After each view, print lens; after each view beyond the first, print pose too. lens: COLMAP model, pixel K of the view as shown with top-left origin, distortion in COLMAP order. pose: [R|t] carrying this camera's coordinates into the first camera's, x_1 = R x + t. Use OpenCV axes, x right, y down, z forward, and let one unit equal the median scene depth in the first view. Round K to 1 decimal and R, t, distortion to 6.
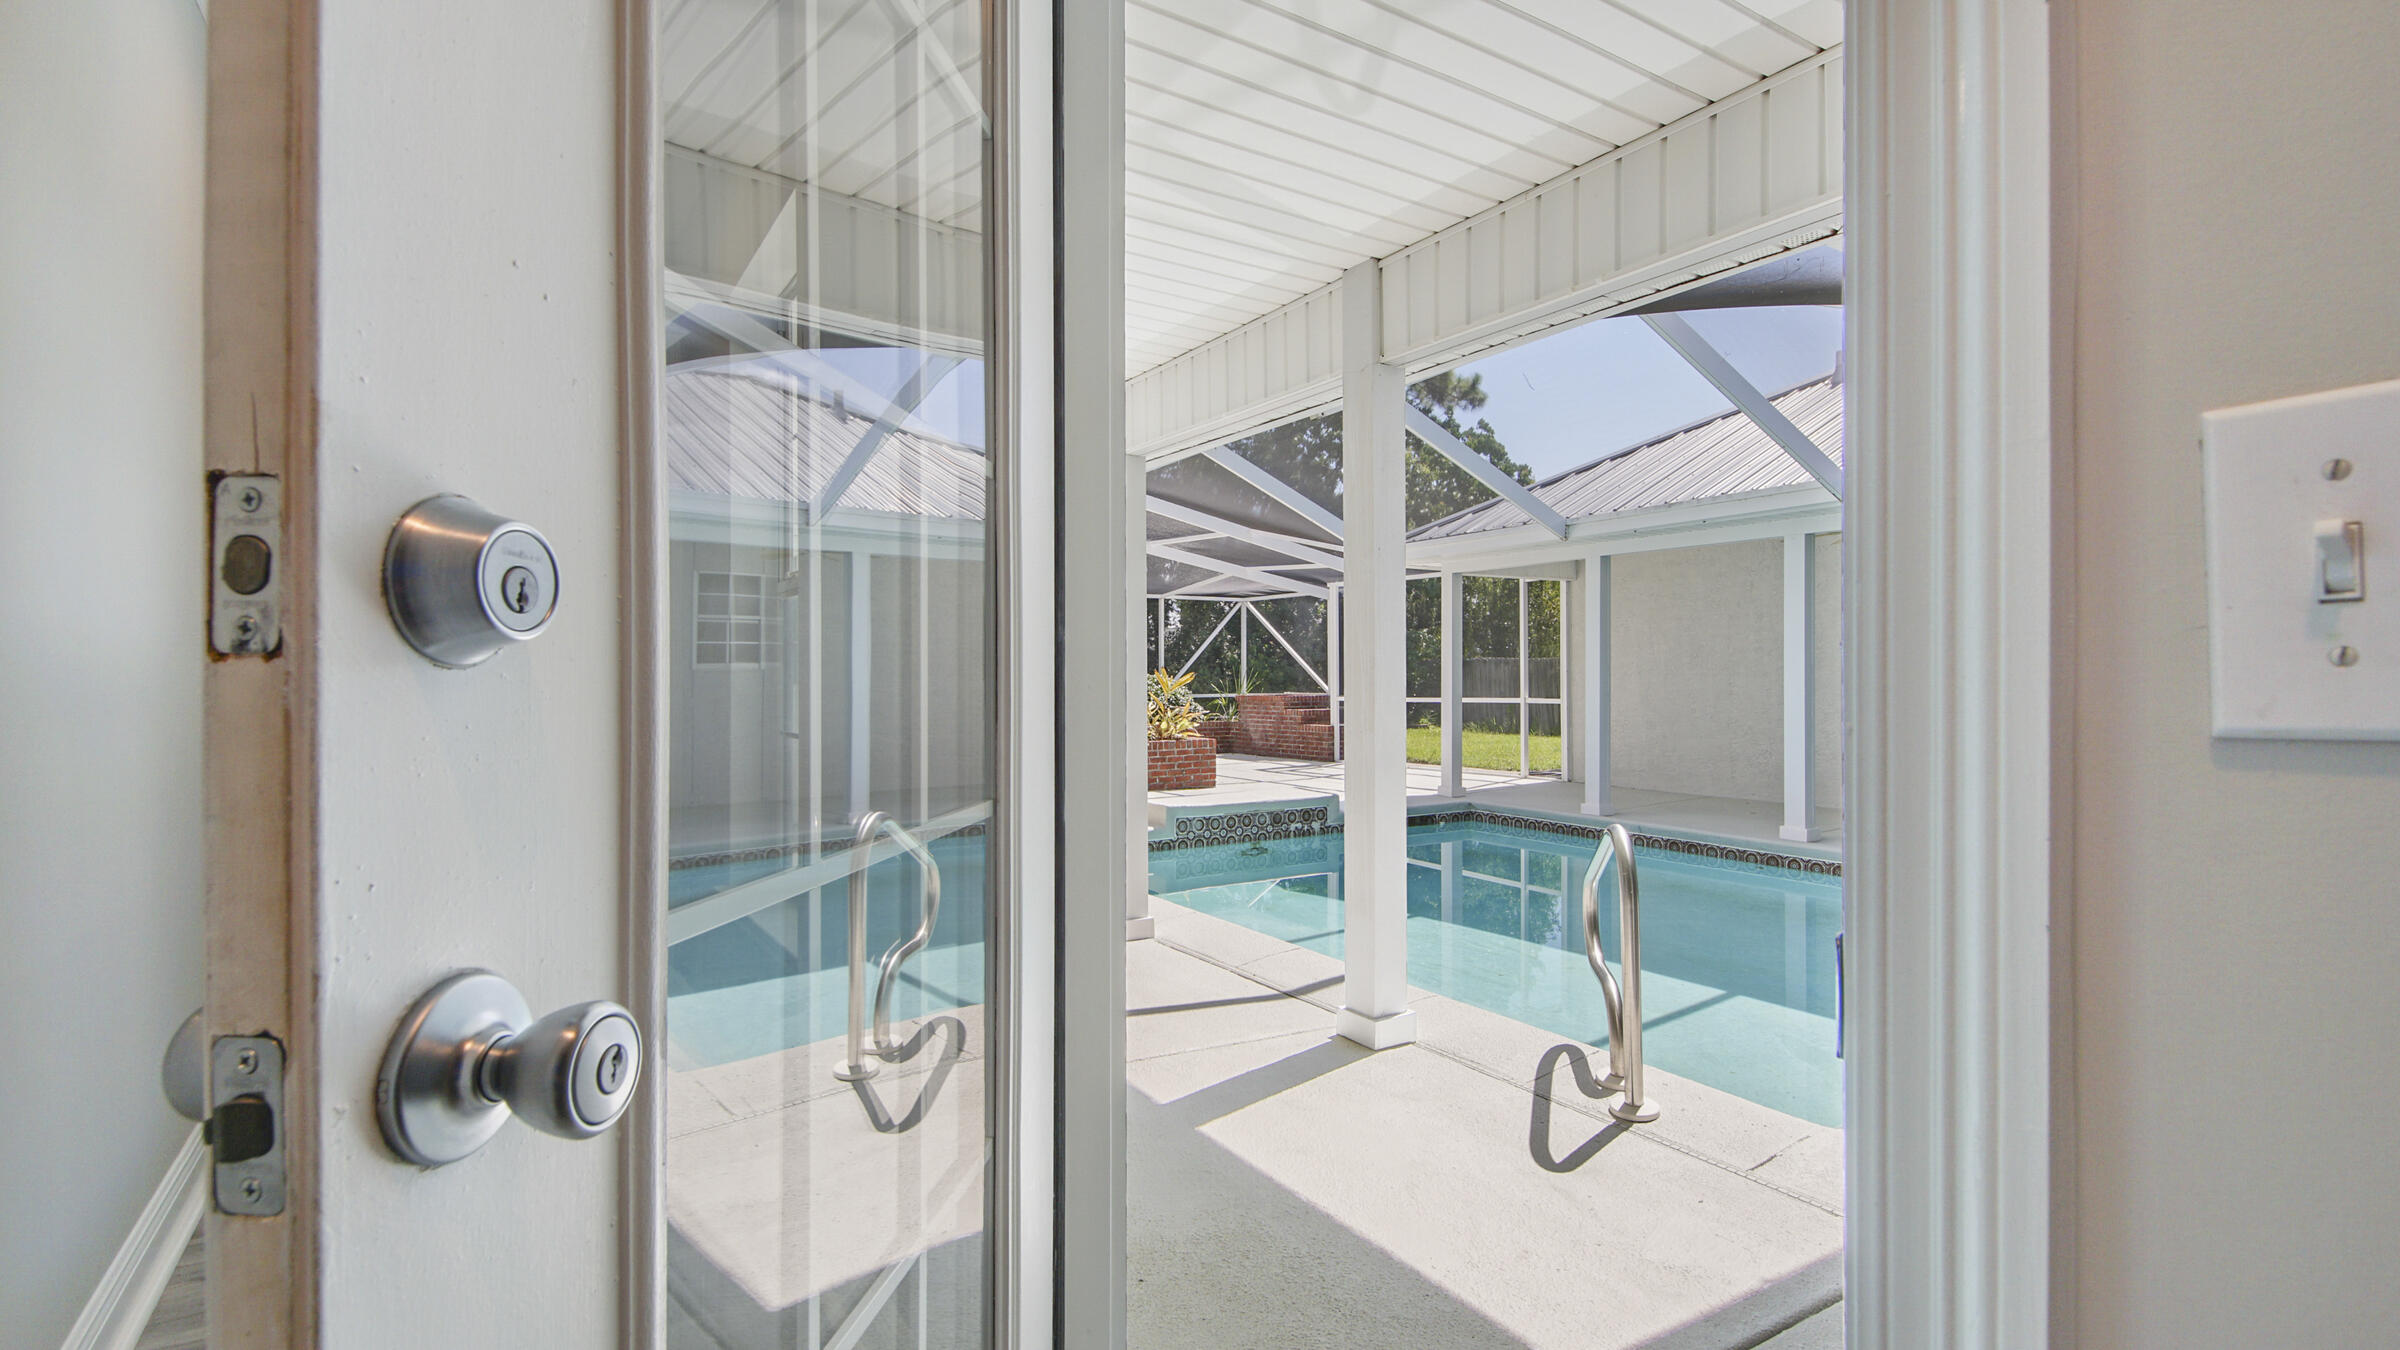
lens RADIAL K [[1111.1, 0, 1200.0], [0, 1111.1, 675.0], [0, 0, 1]] dist [0.036826, -0.000031]
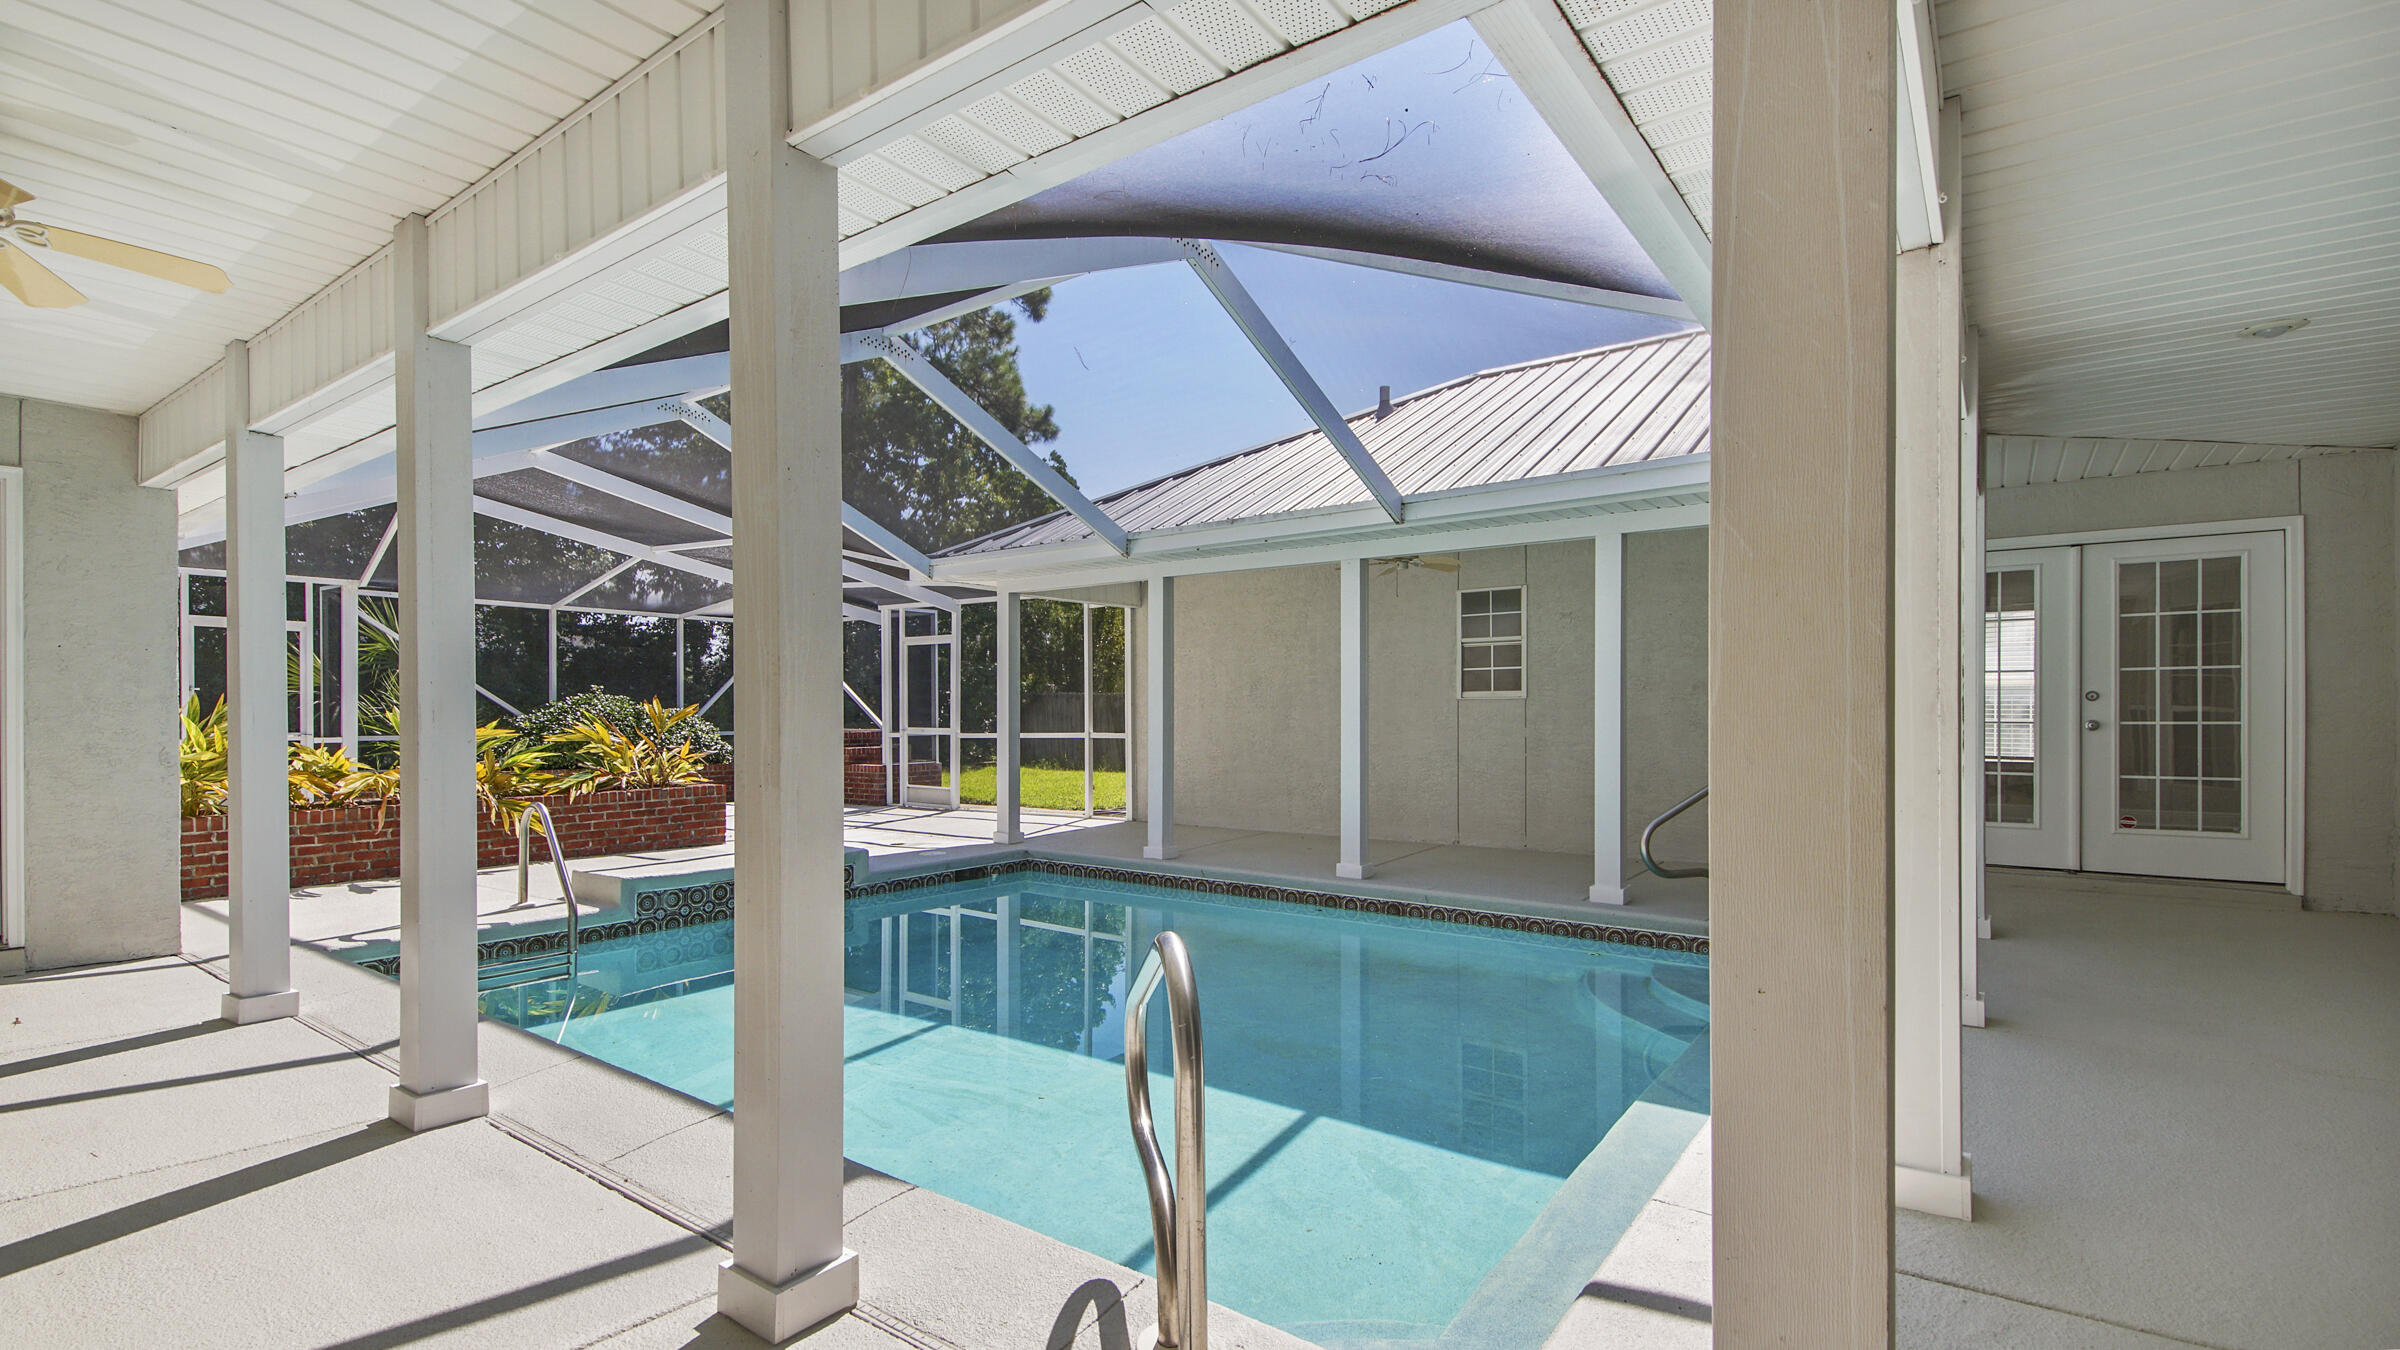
lens RADIAL K [[1088.5, 0, 1187.9], [0, 1088.5, 720.0], [0, 0, 1]] dist [0.000531, -0.000040]
pose [[0.935295, -0.002794, 0.353858, 0.053491], [0.000125, 0.999971, 0.007568, 0.003802], [-0.353869, -0.007034, 0.935268, 0.136468]]
